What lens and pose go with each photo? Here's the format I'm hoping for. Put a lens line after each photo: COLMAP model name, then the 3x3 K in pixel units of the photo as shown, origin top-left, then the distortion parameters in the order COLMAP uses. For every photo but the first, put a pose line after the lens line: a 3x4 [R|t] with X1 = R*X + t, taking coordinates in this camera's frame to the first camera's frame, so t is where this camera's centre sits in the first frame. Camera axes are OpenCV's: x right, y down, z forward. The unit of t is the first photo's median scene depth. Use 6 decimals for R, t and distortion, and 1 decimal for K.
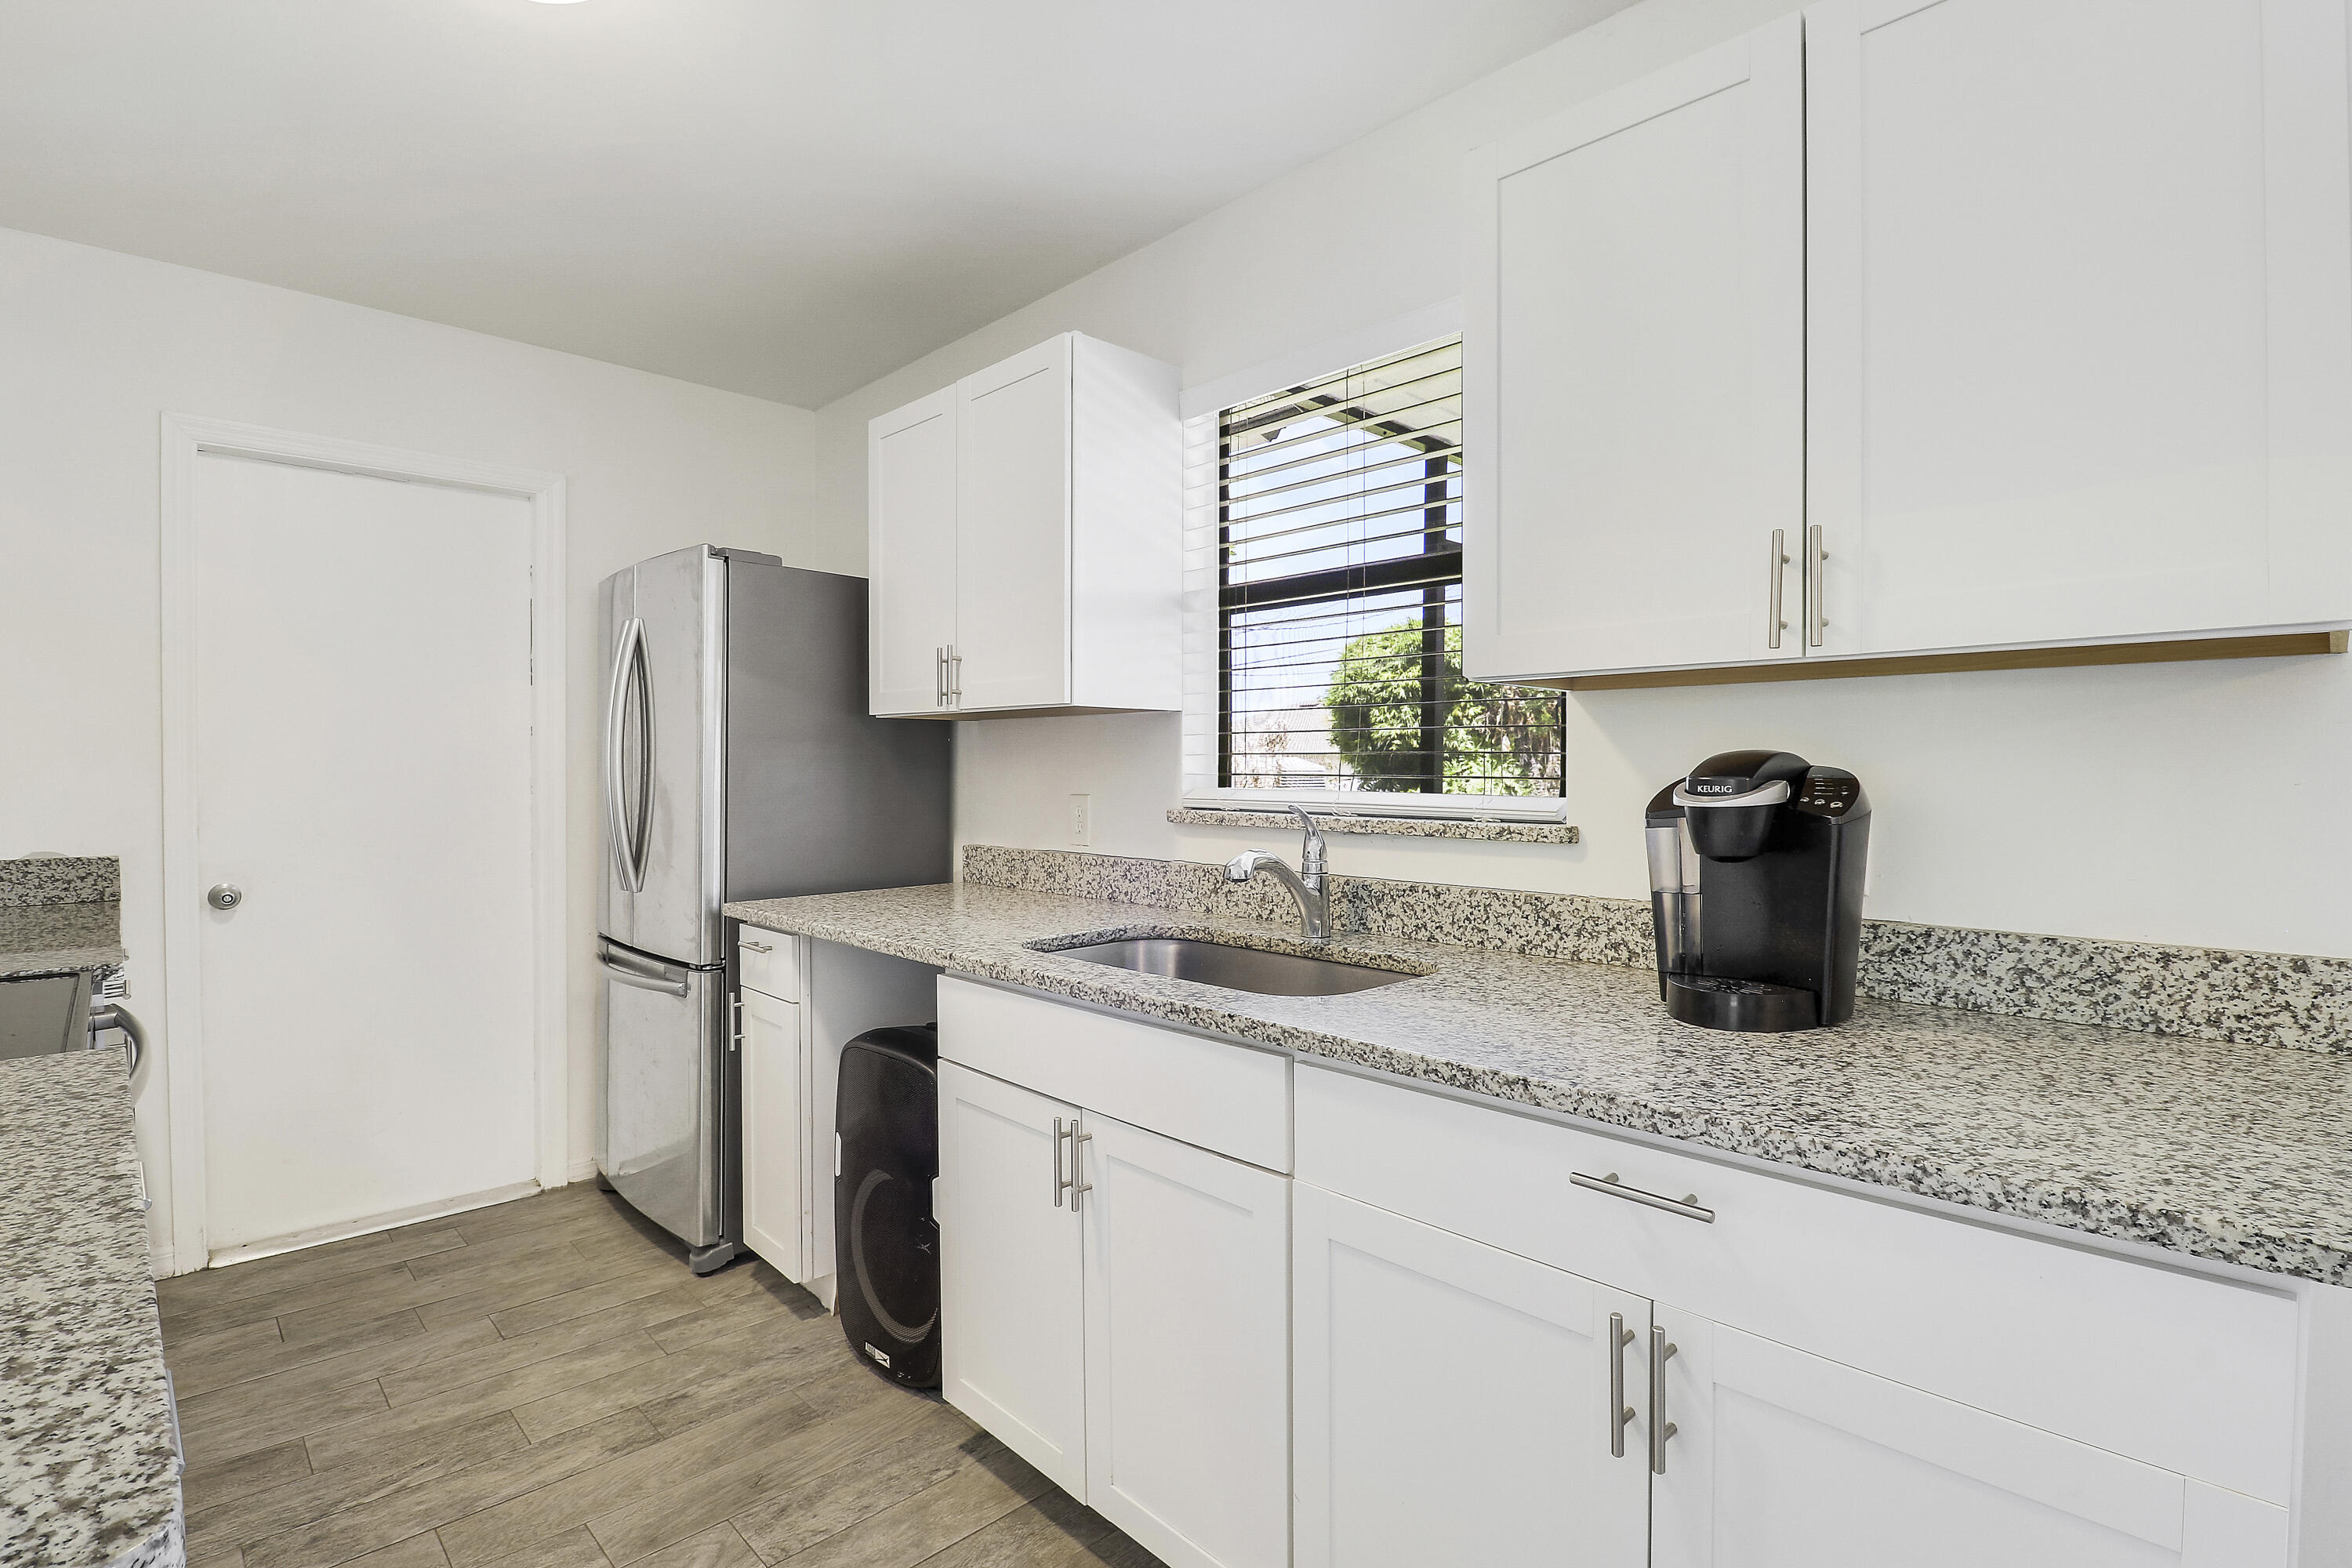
lens RADIAL K [[1106.9, 0, 1180.2], [0, 1106.9, 771.1], [0, 0, 1]] dist [-0.004449, -0.008072]
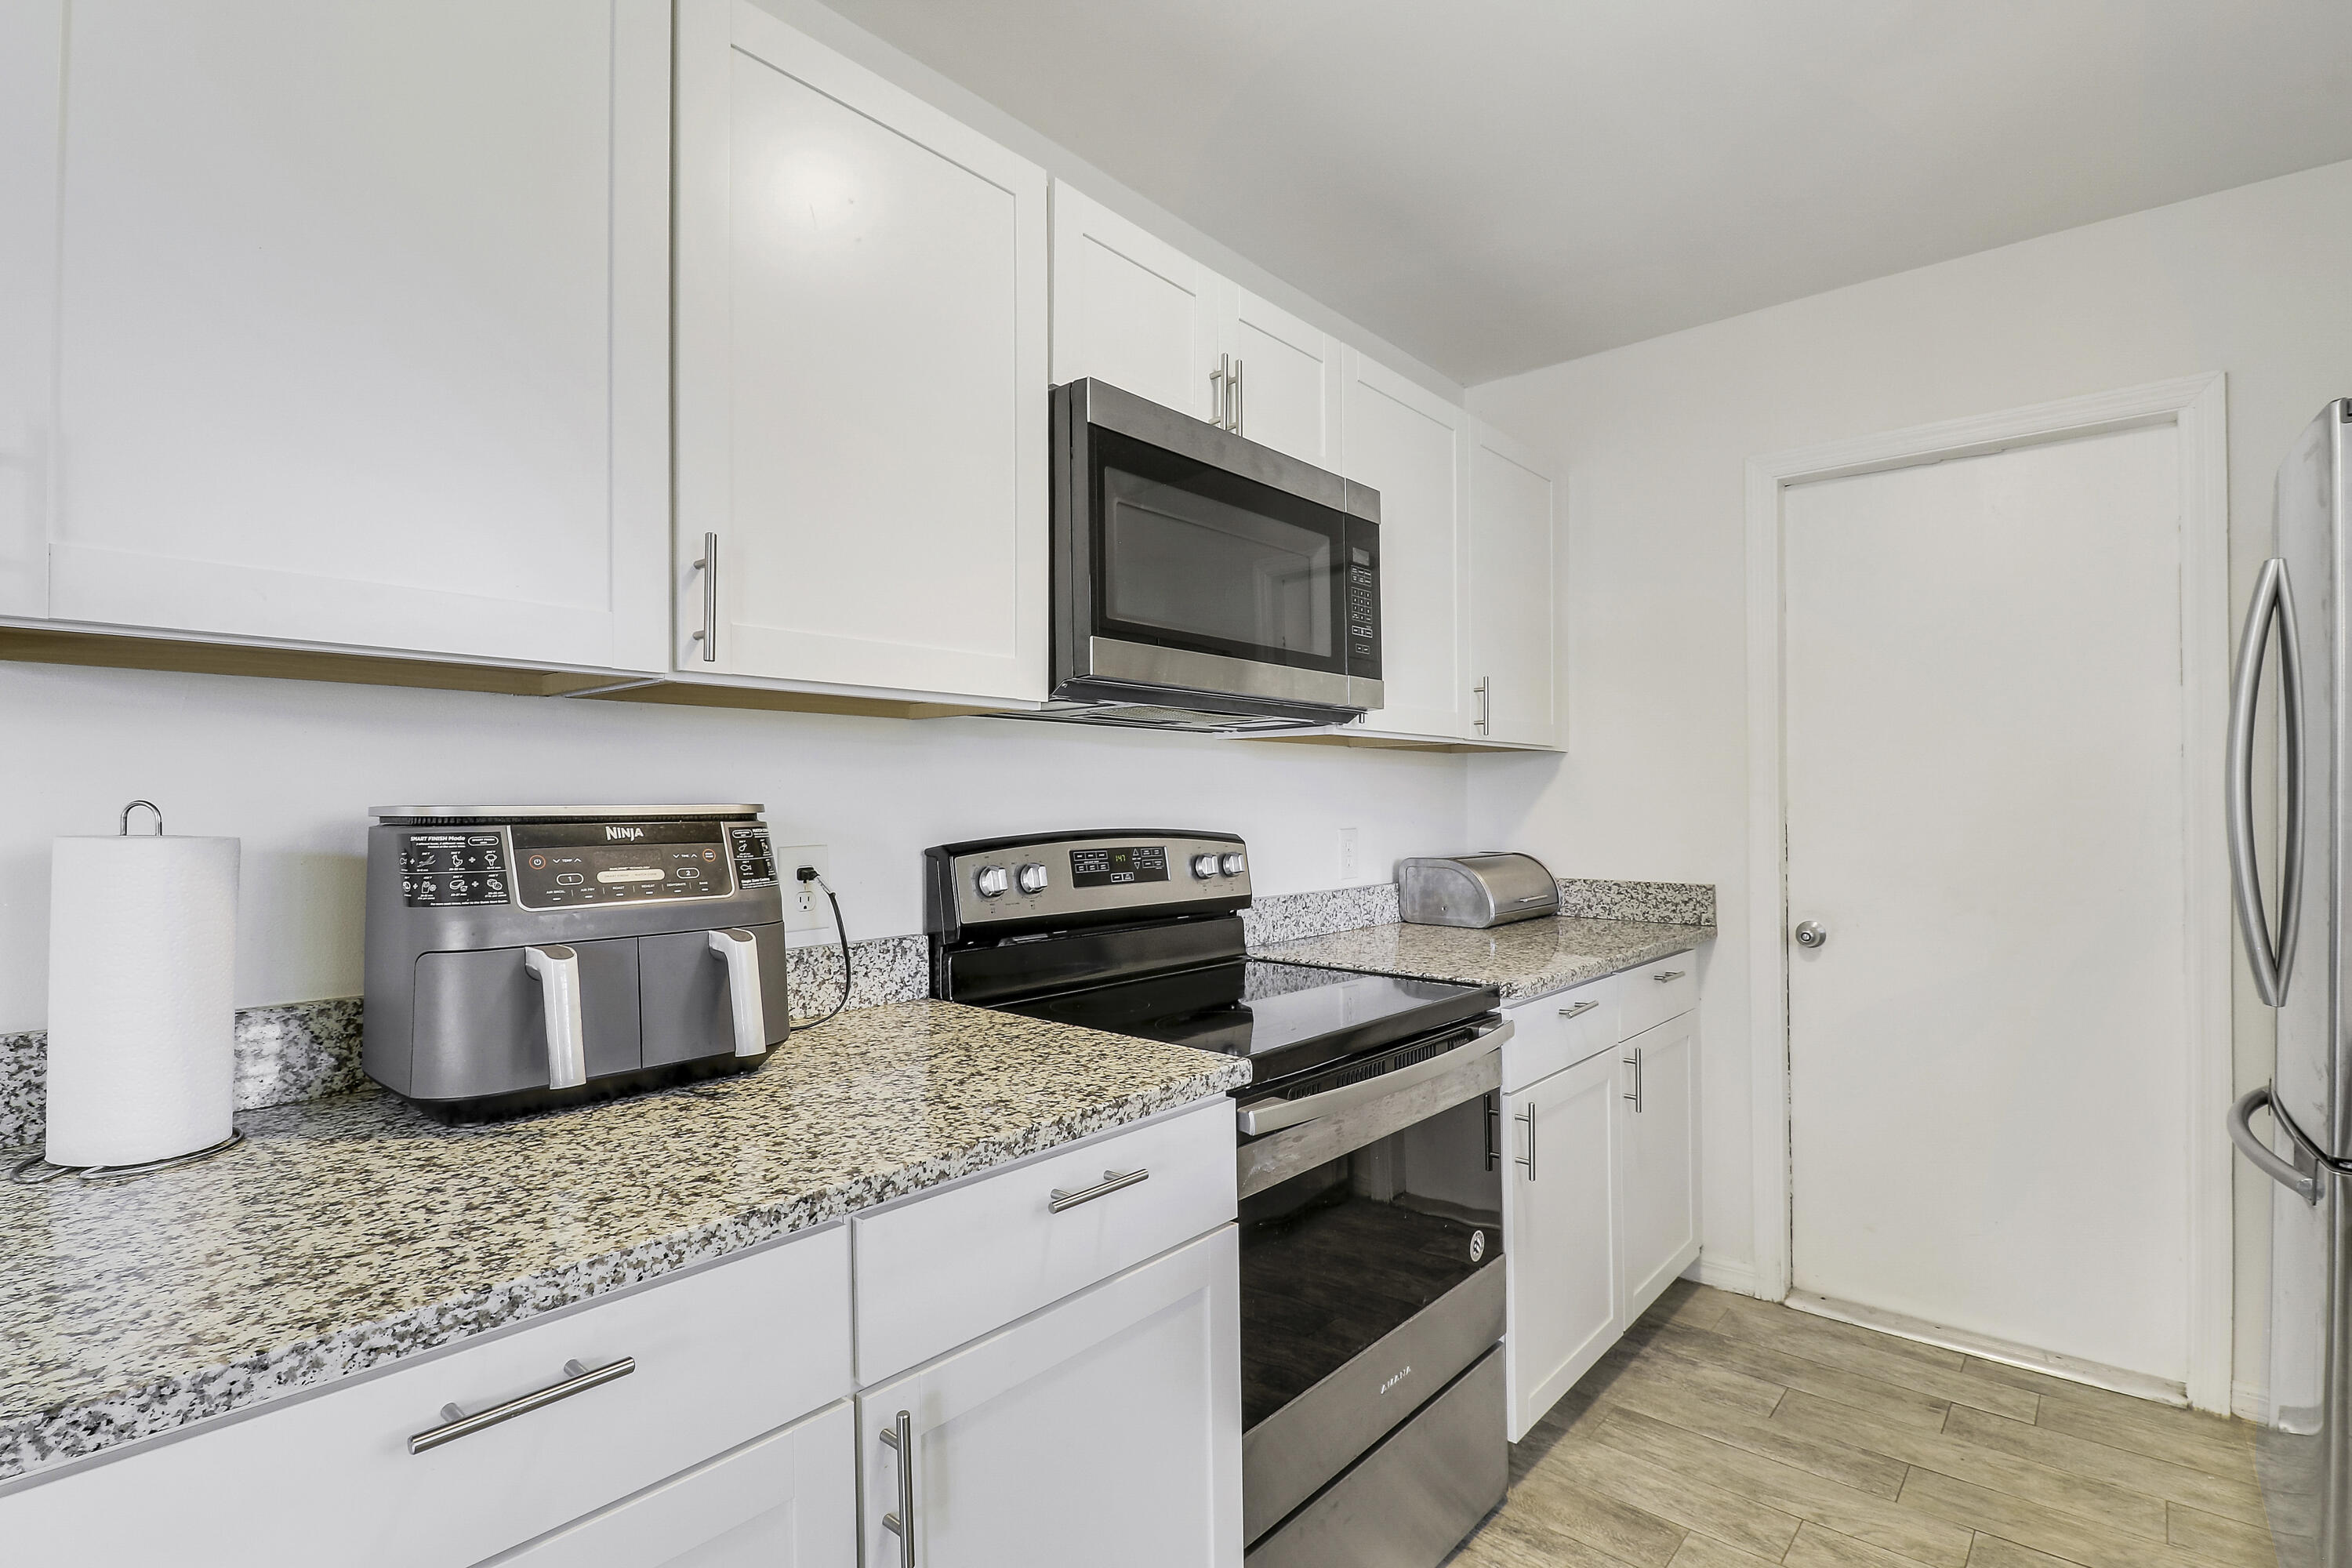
lens RADIAL K [[1106.9, 0, 1185.0], [0, 1106.9, 795.8], [0, 0, 1]] dist [-0.004449, -0.008072]
pose [[0.100527, -0.001844, -0.994933, 0.061217], [-0.003888, 0.999990, -0.002246, -0.005908], [0.994927, 0.004094, 0.100519, 0.363537]]
